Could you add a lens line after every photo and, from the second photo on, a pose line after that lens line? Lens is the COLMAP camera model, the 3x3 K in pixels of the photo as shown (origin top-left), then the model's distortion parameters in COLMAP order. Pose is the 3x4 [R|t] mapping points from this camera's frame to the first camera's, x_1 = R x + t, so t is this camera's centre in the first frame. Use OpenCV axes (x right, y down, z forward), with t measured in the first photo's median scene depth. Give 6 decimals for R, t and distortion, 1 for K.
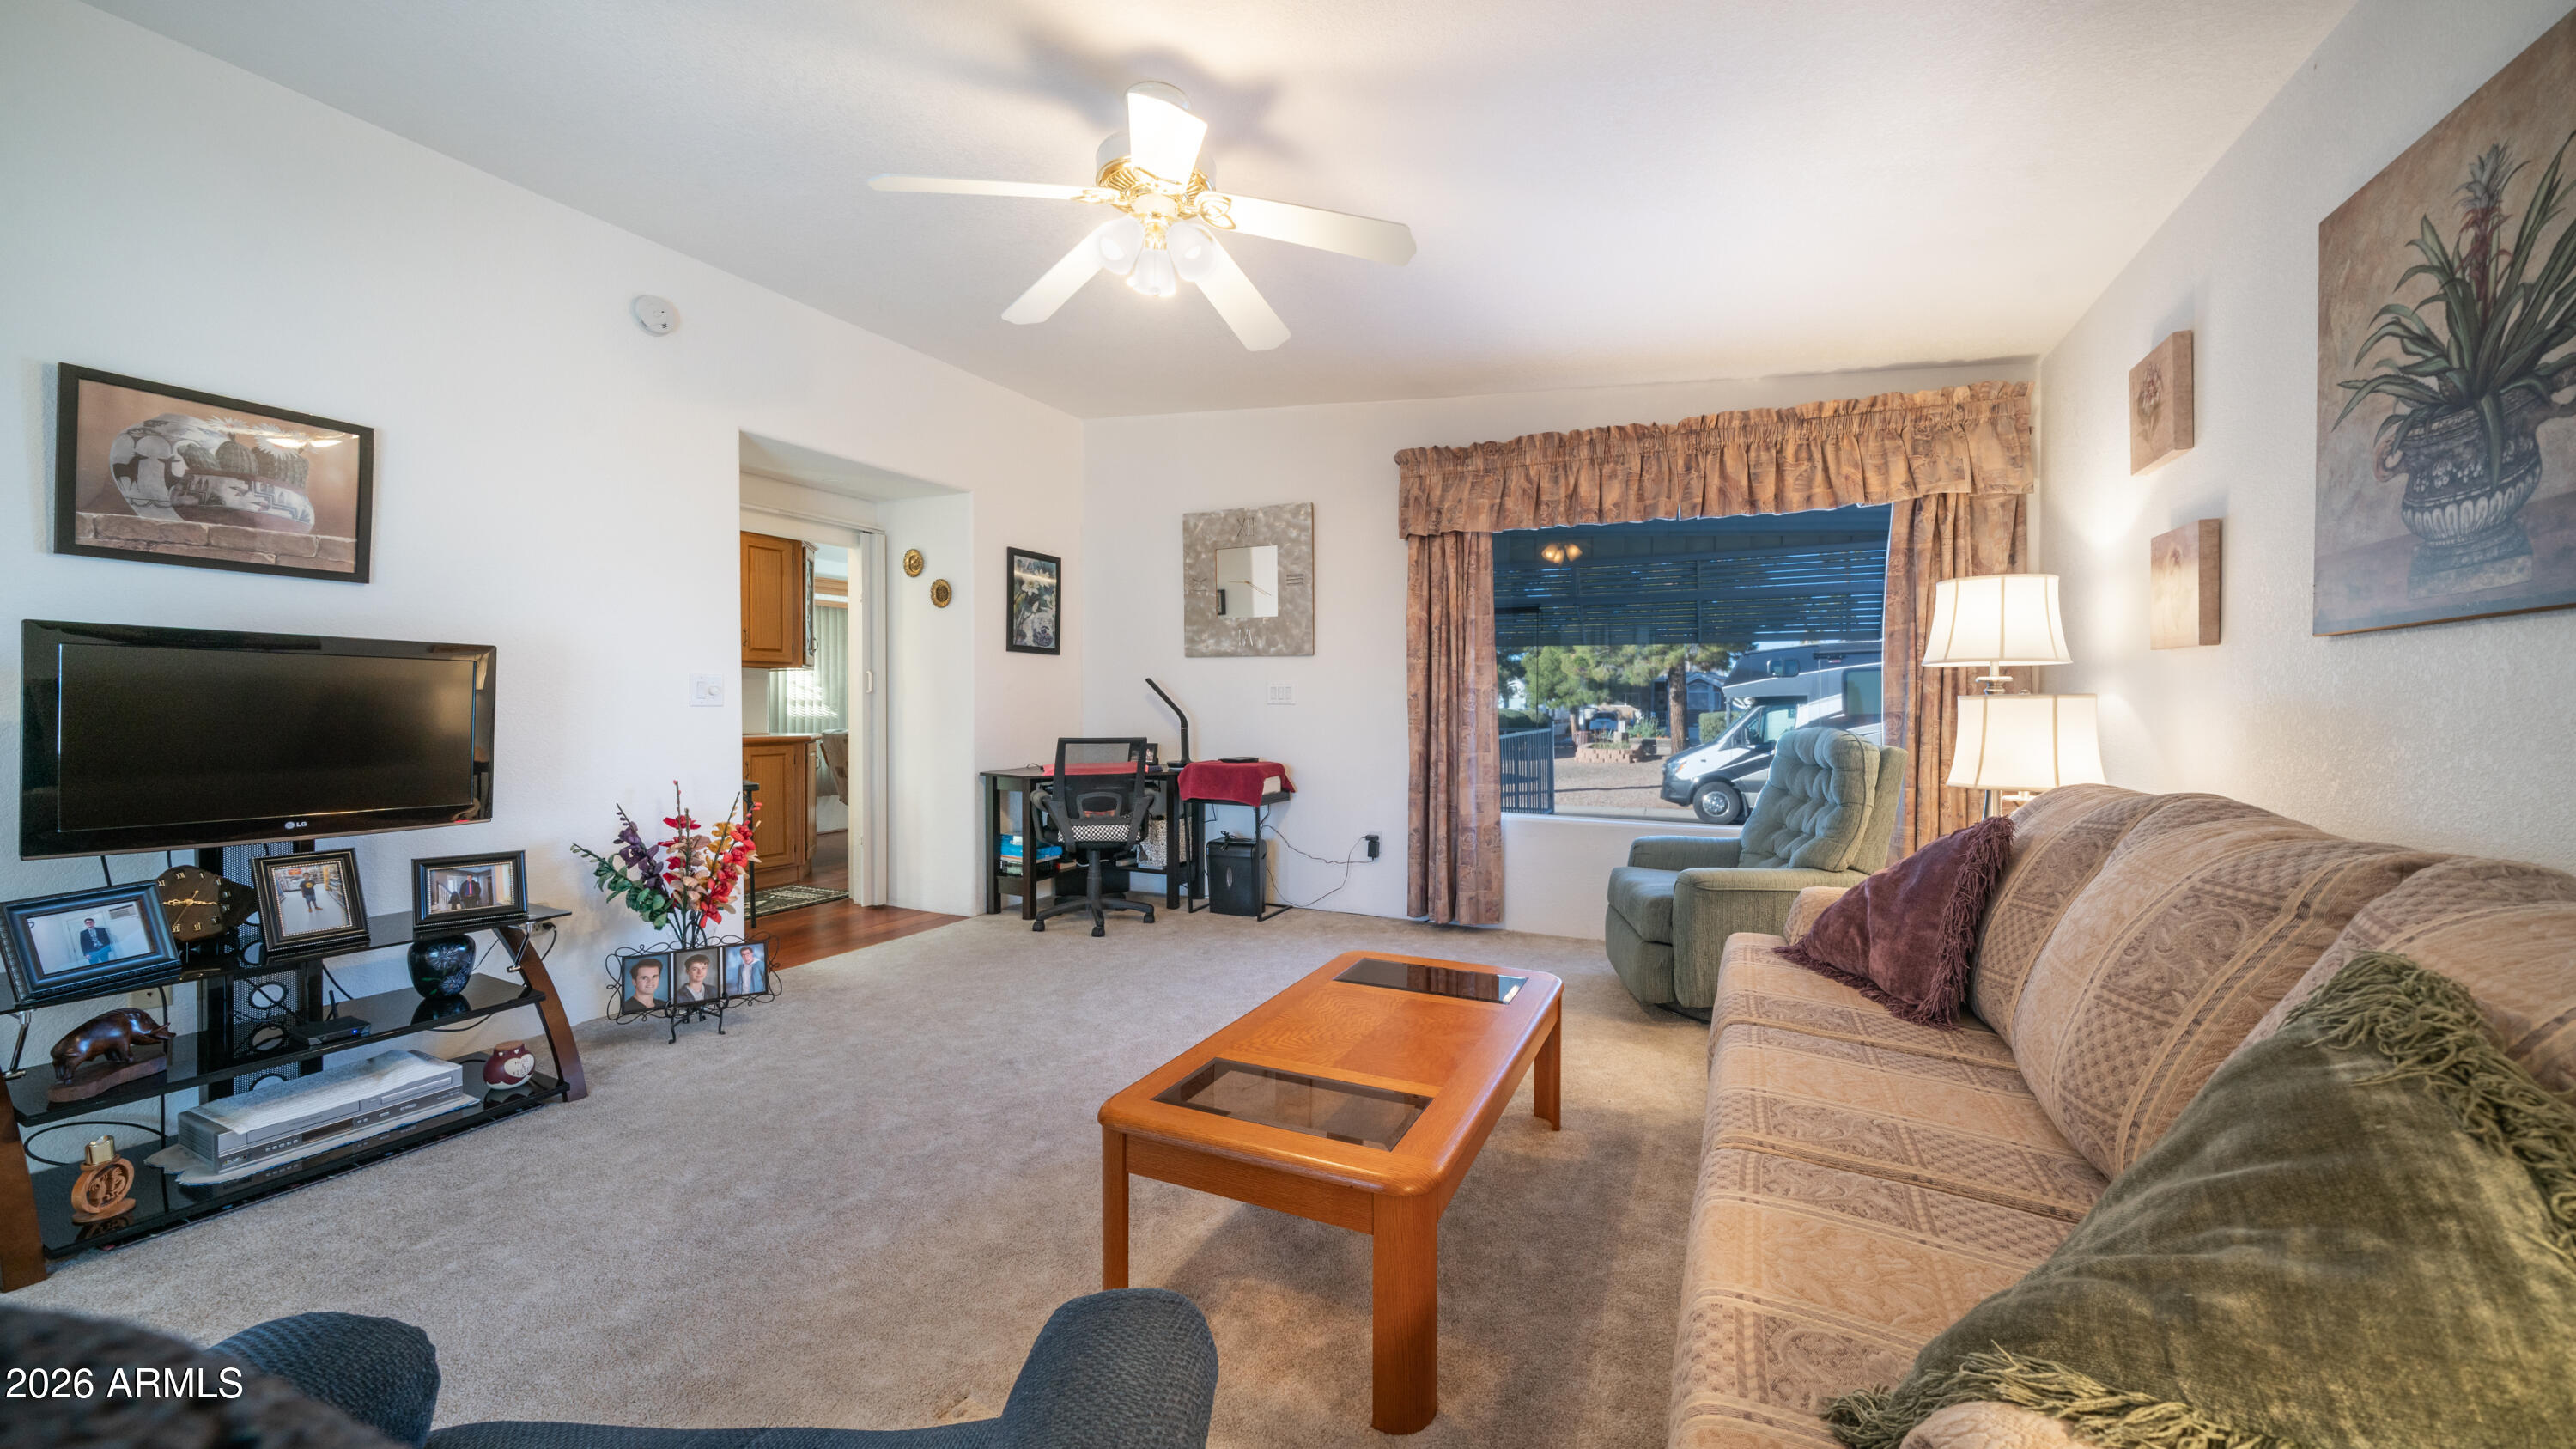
lens RADIAL K [[925.2, 0, 1322.8], [0, 925.2, 719.1], [0, 0, 1]] dist [-0.001696, -0.000112]
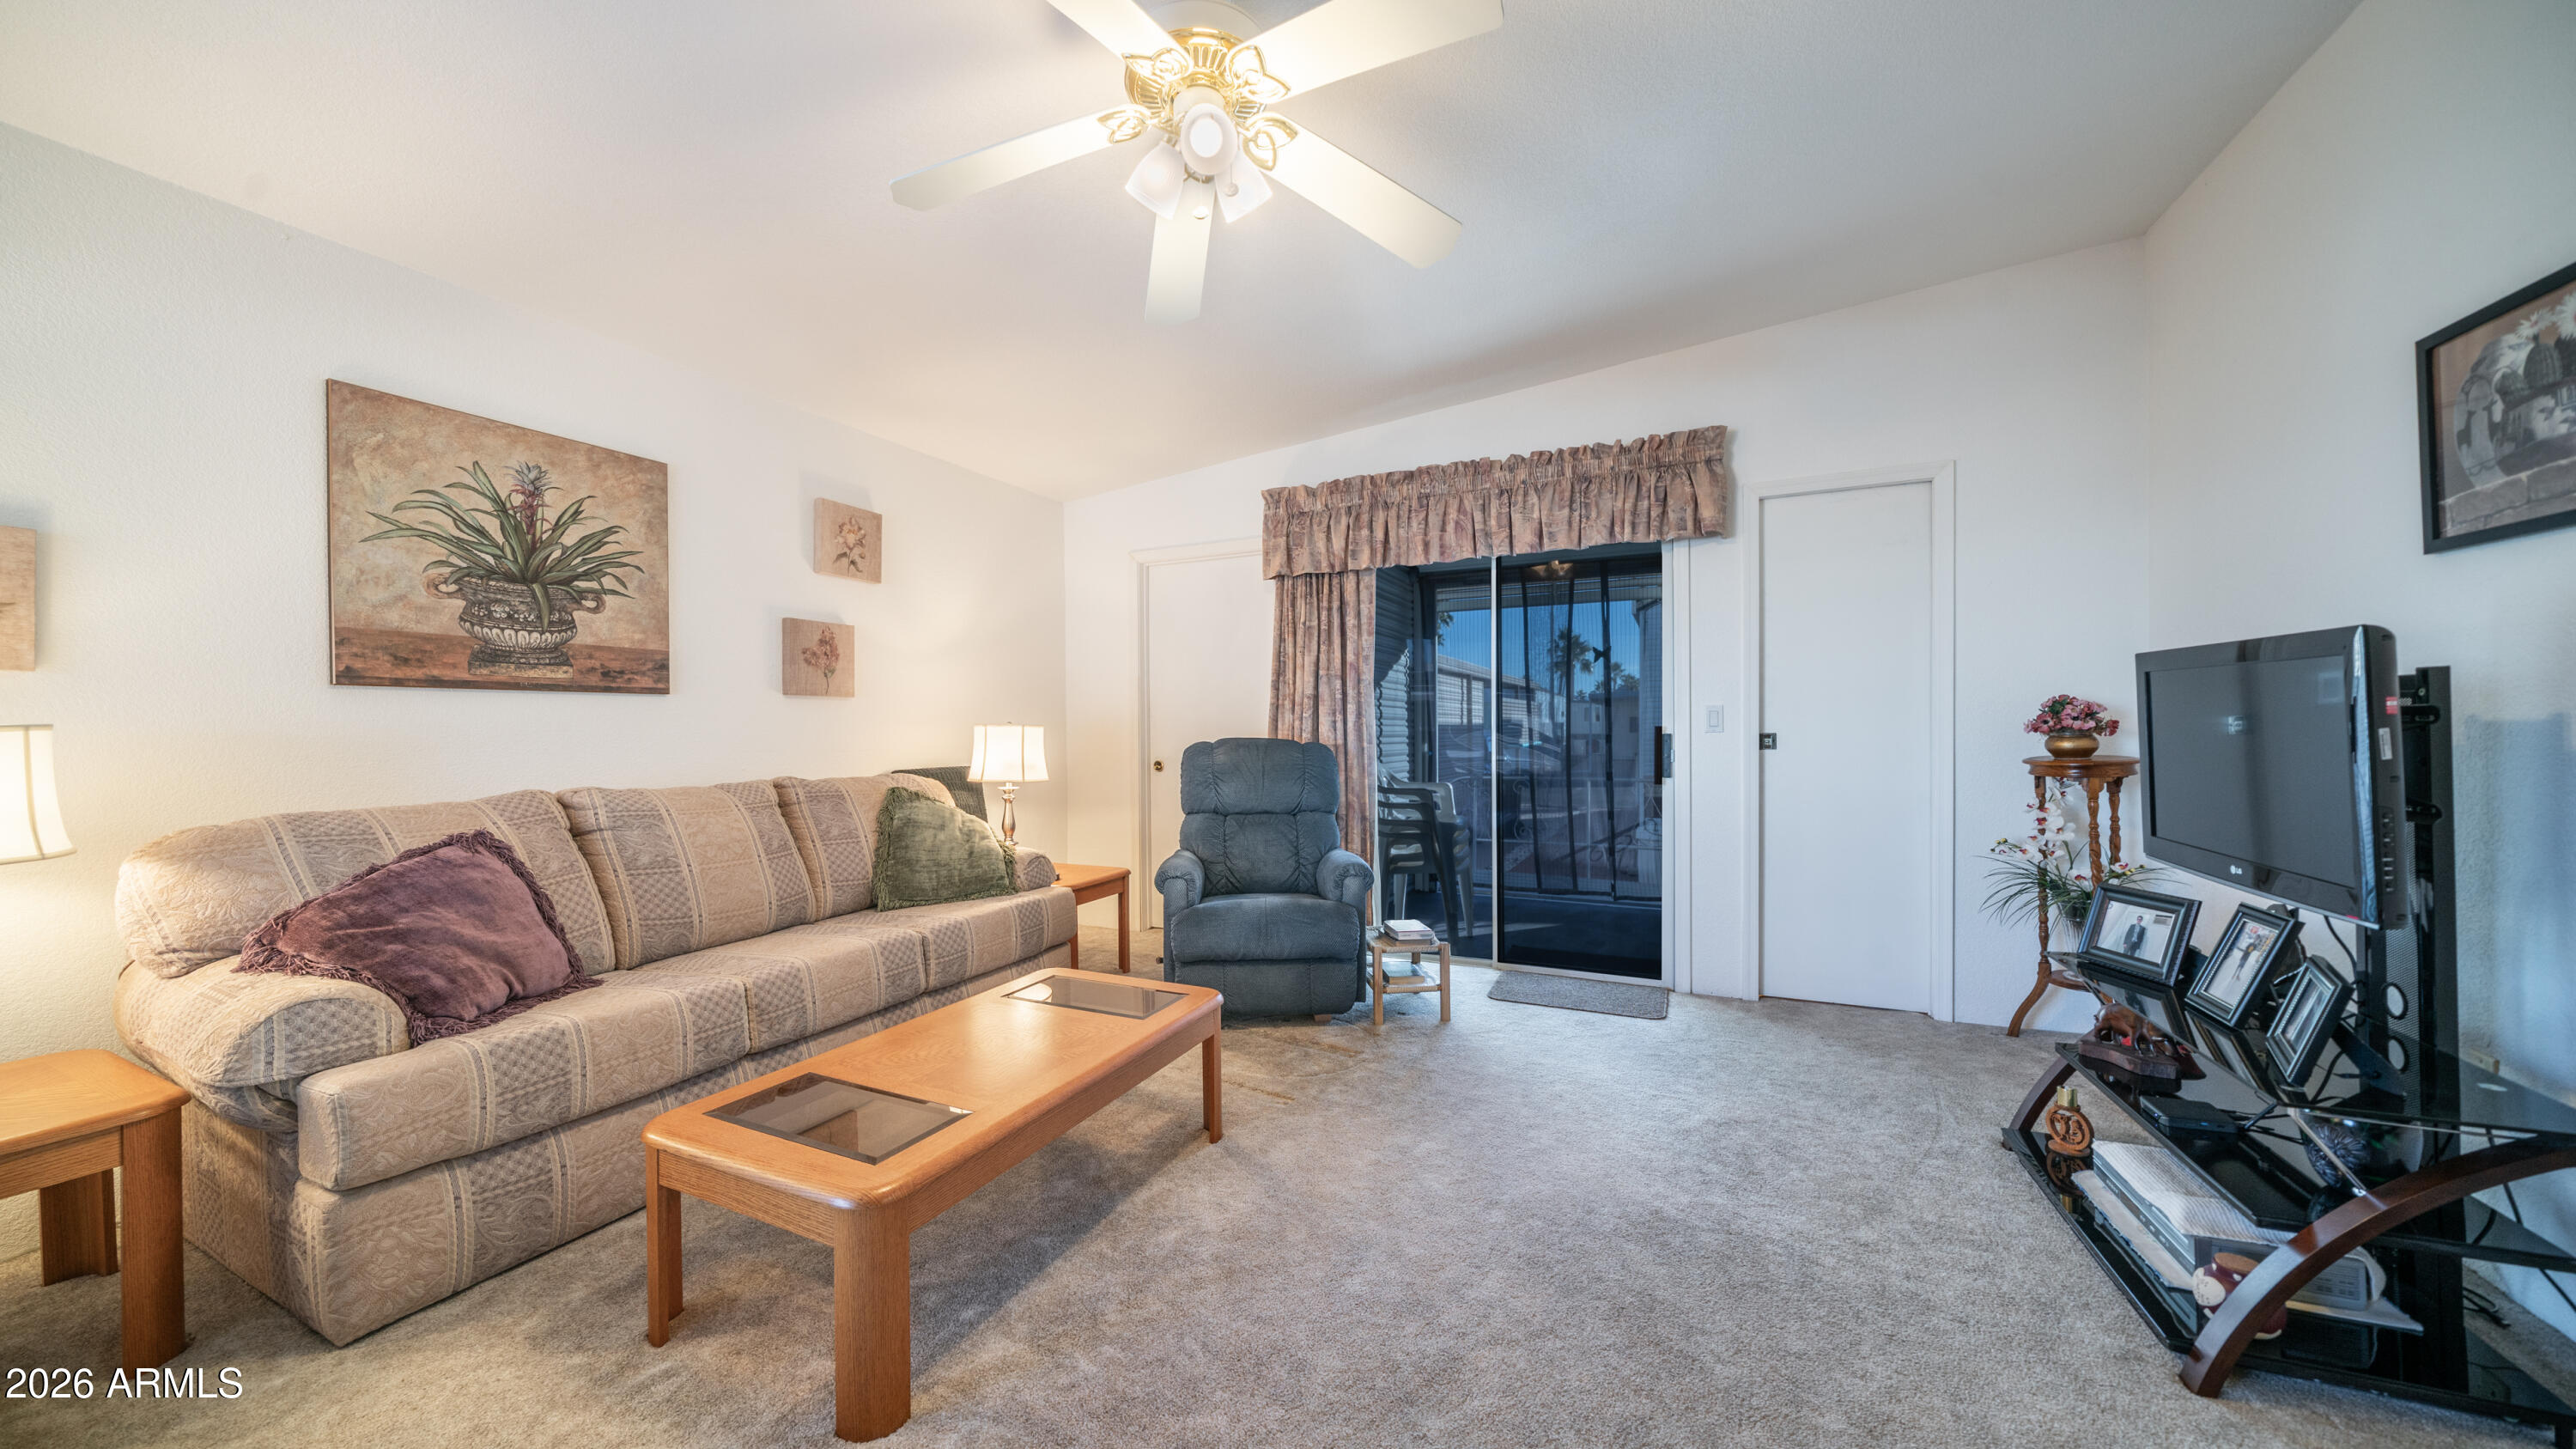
lens RADIAL K [[904.1, 0, 1253.1], [0, 904.1, 733.6], [0, 0, 1]] dist [-0.001294, -0.000240]
pose [[-0.999347, 0.005345, 0.035743, -0.126550], [0.006190, 0.999703, 0.023577, -0.016315], [-0.035606, 0.023783, -0.999083, 0.912847]]
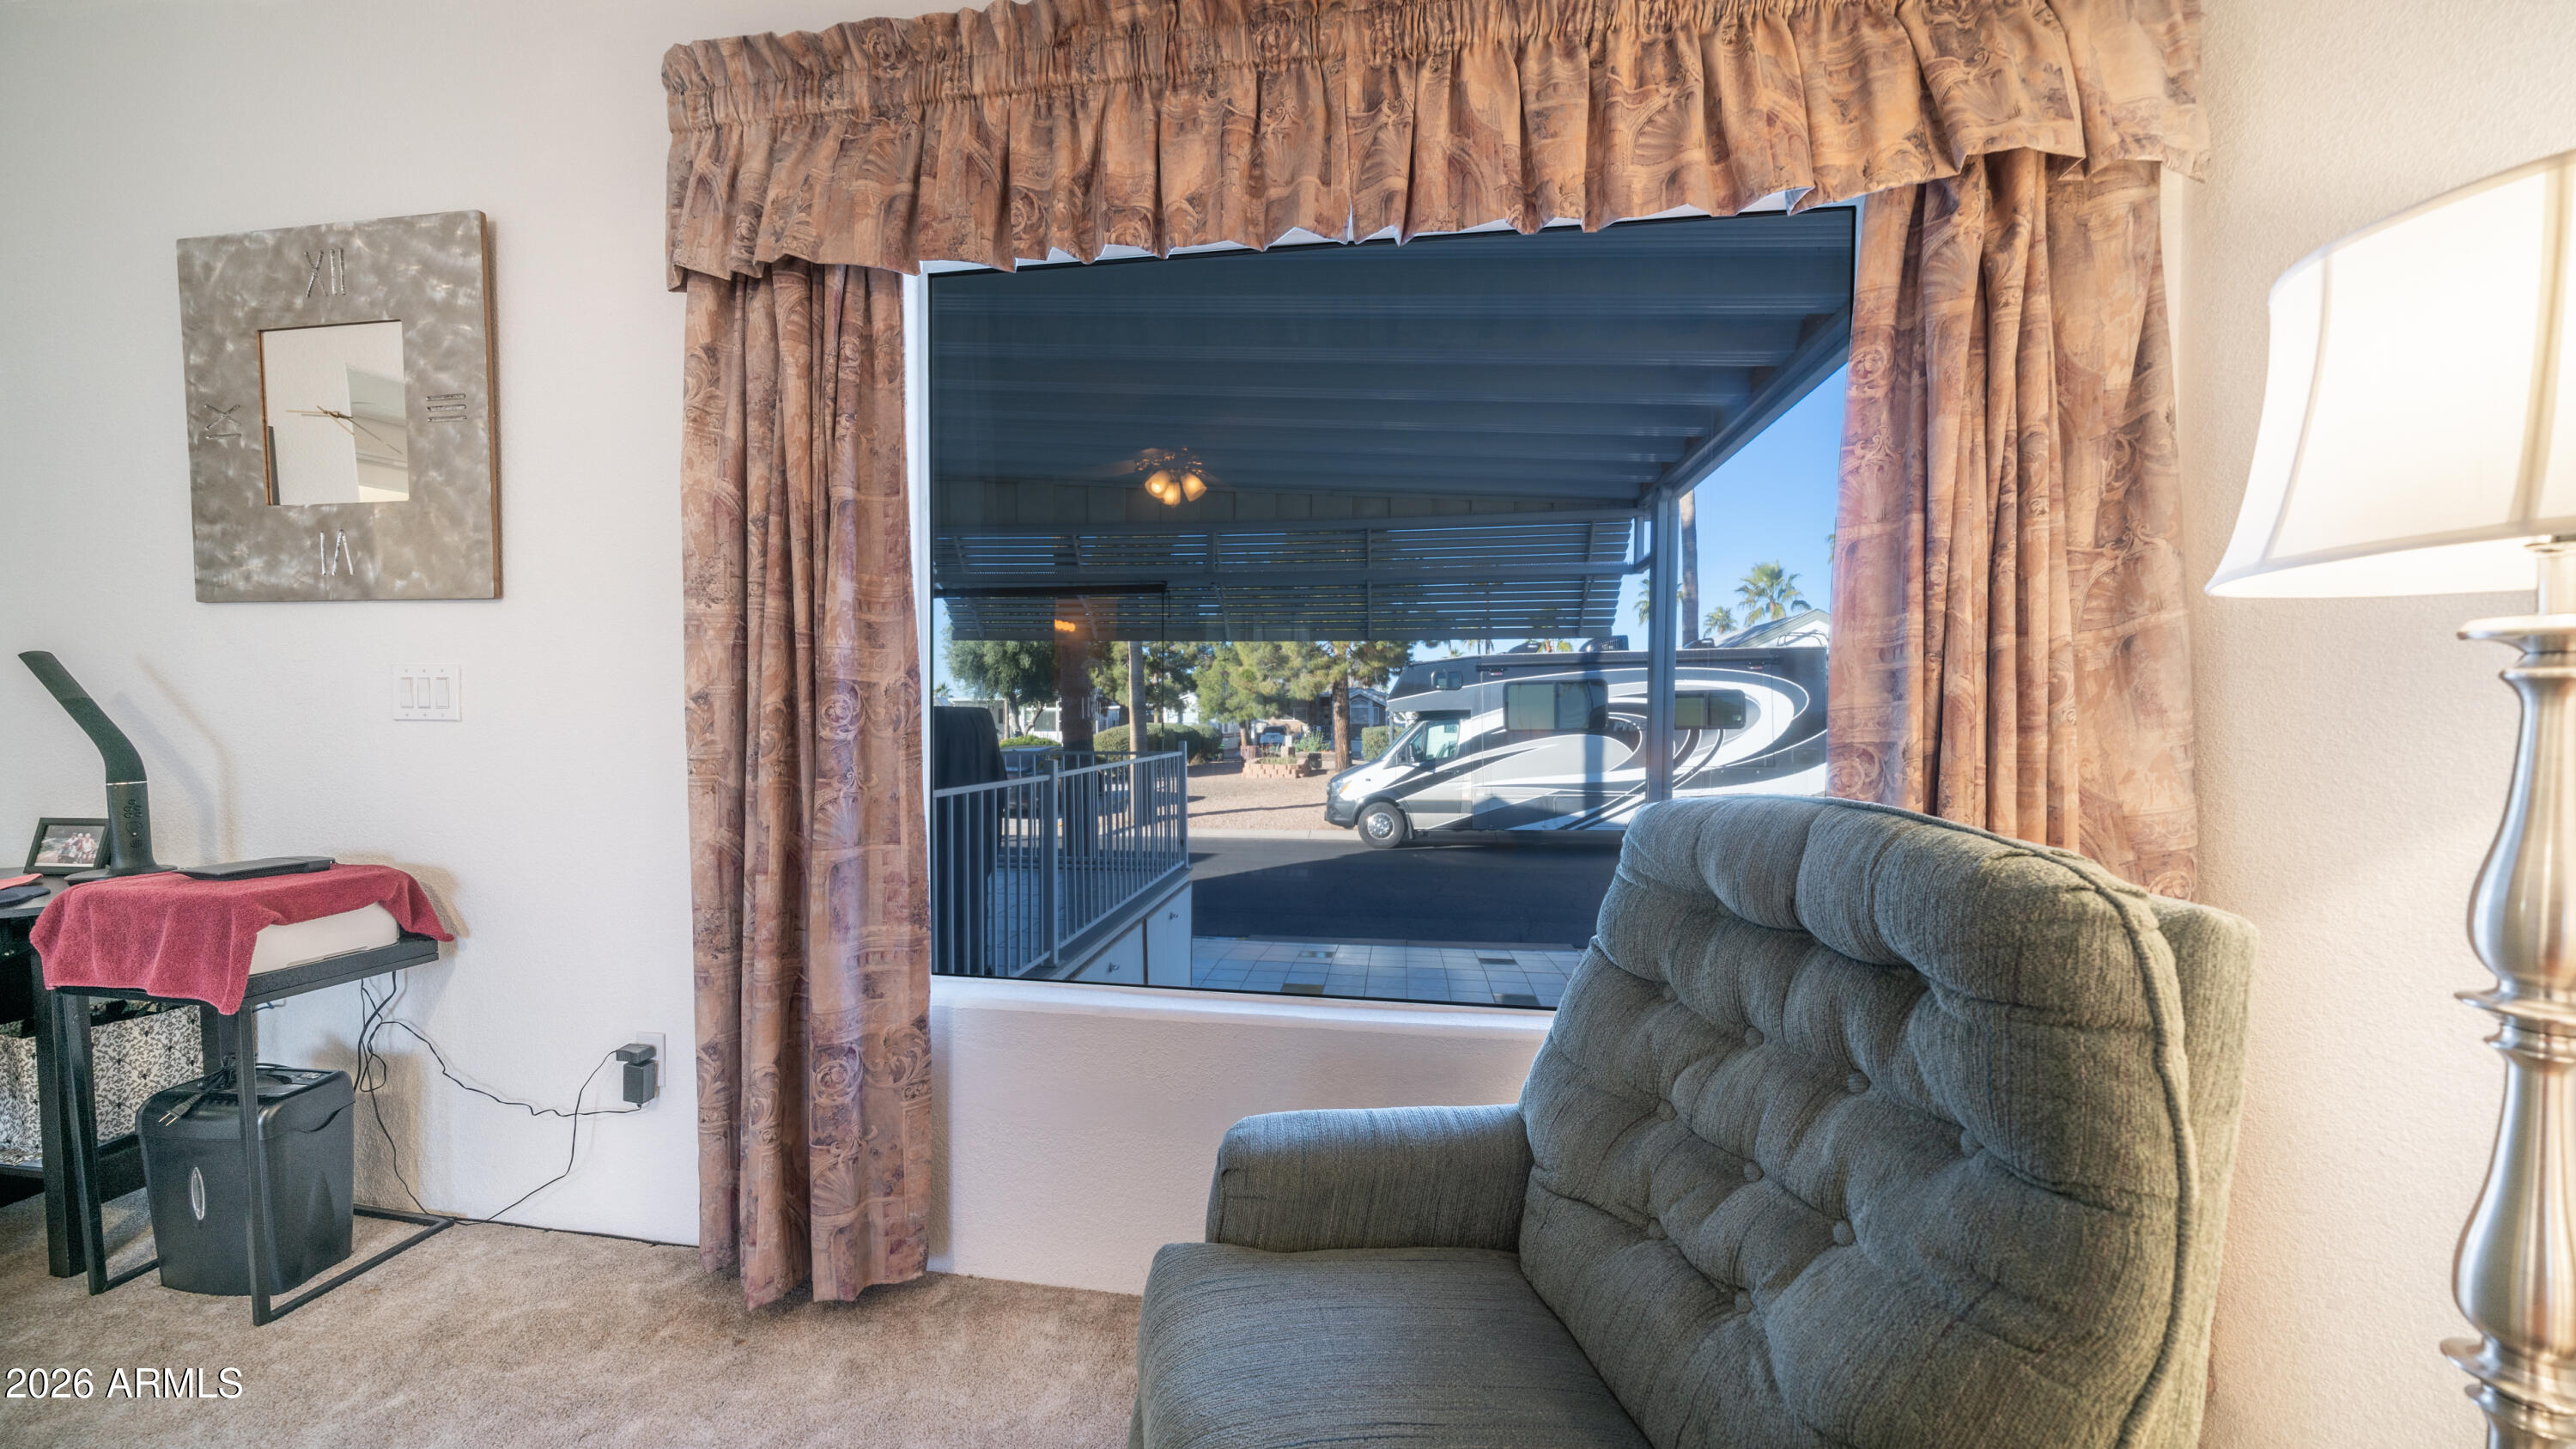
lens RADIAL K [[904.1, 0, 1253.1], [0, 904.1, 733.6], [0, 0, 1]] dist [-0.001294, -0.000240]
pose [[0.963949, -0.003089, 0.266068, 0.223358], [0.002862, 0.999995, 0.001241, -0.010805], [-0.266070, -0.000435, 0.963954, 0.590341]]
